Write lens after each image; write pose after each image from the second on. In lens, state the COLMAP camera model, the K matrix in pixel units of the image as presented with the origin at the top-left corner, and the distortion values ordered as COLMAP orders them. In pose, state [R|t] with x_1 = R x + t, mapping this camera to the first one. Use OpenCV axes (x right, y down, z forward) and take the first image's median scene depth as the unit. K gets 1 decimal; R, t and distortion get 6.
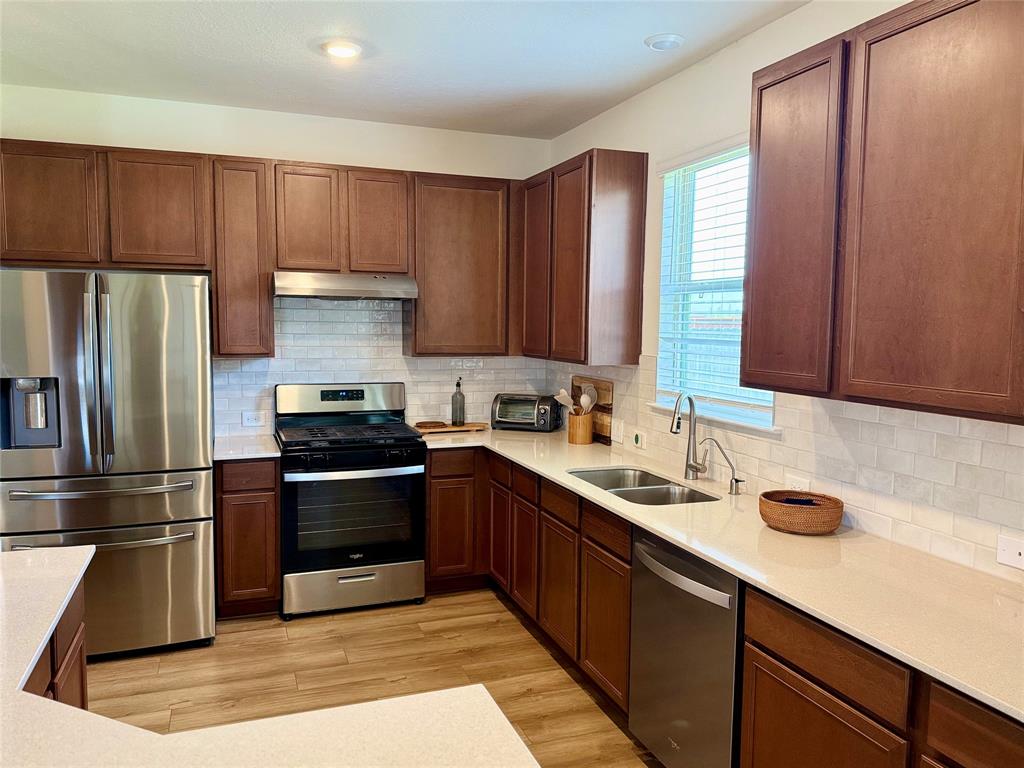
lens RADIAL K [[775.4, 0, 512.0], [0, 775.4, 384.0], [0, 0, 1]] dist [0.160471, -0.248914]
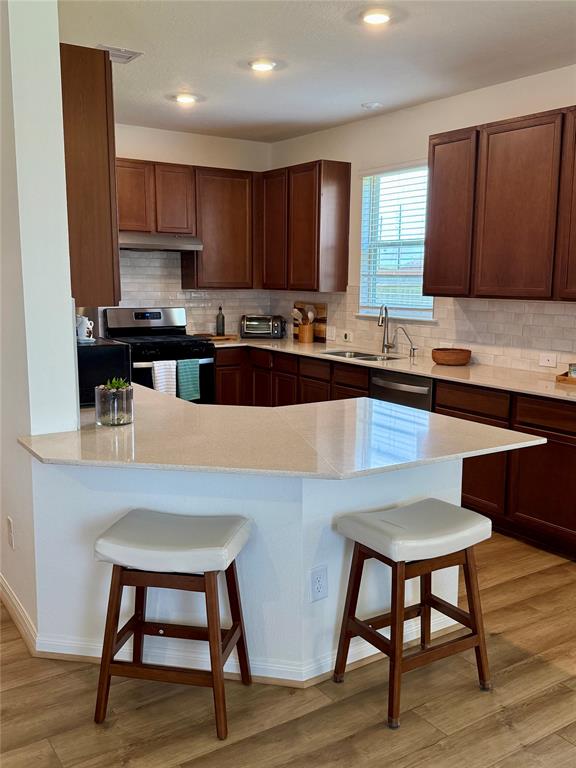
lens RADIAL K [[727.4, 0, 288.0], [0, 727.4, 384.0], [0, 0, 1]] dist [0.095789, -0.002346]
pose [[0.973126, -0.036855, 0.227303, -0.315673], [0.021673, 0.997386, 0.068931, 0.061517], [-0.229249, -0.062152, 0.971381, -0.490573]]
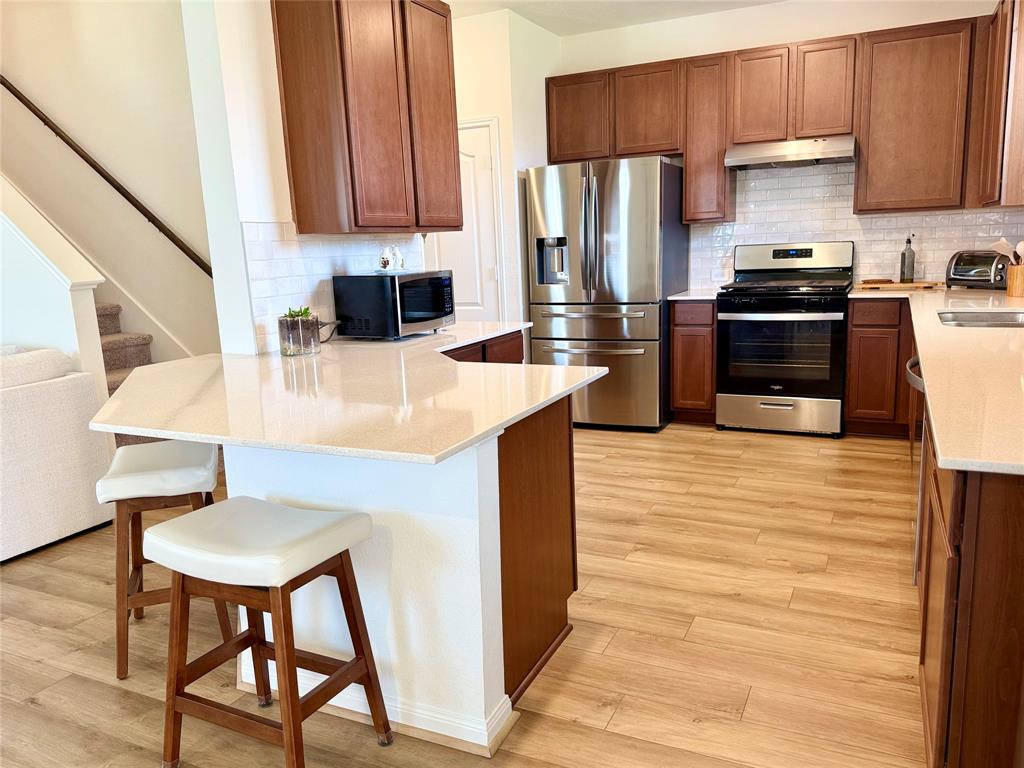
lens RADIAL K [[775.4, 0, 512.0], [0, 775.4, 384.0], [0, 0, 1]] dist [0.160471, -0.248914]
pose [[0.695997, 0.093096, -0.711984, 0.377066], [-0.014191, 0.993149, 0.115988, 0.084731], [0.717905, -0.070624, 0.692550, -0.108010]]
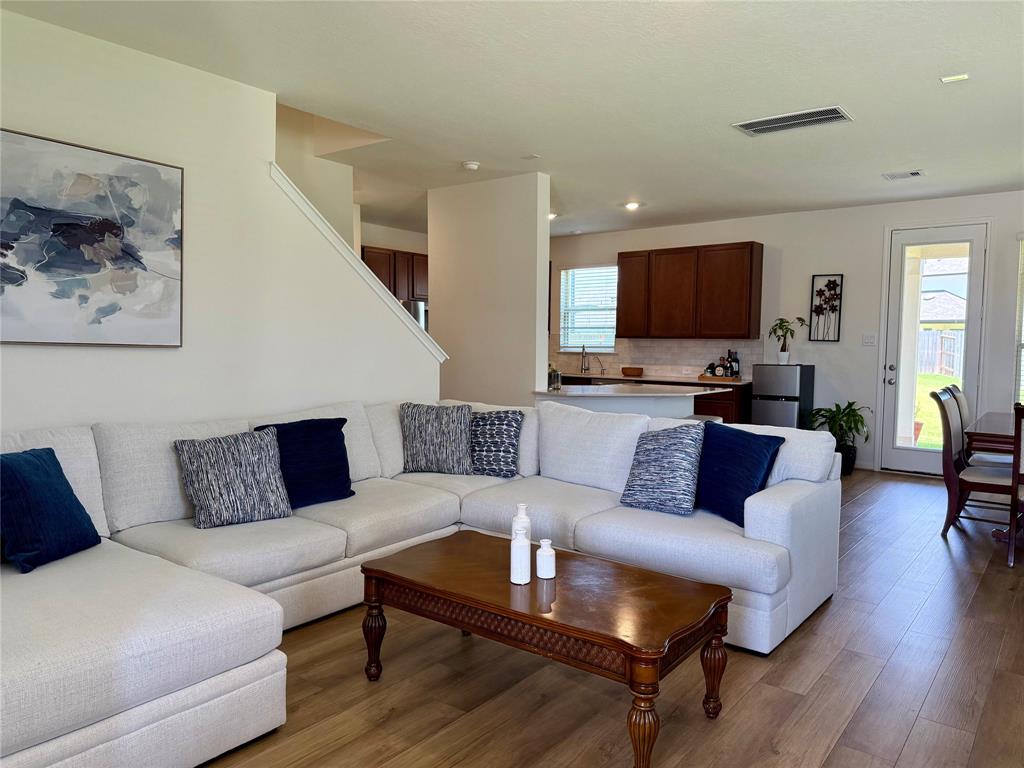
lens RADIAL K [[718.9, 0, 515.3], [0, 718.9, 388.2], [0, 0, 1]] dist [0.102367, -0.147753]
pose [[0.845856, -0.040215, 0.531894, -1.244876], [0.046540, 0.998915, 0.001515, 0.137973], [-0.531378, 0.023473, 0.846810, -1.024247]]
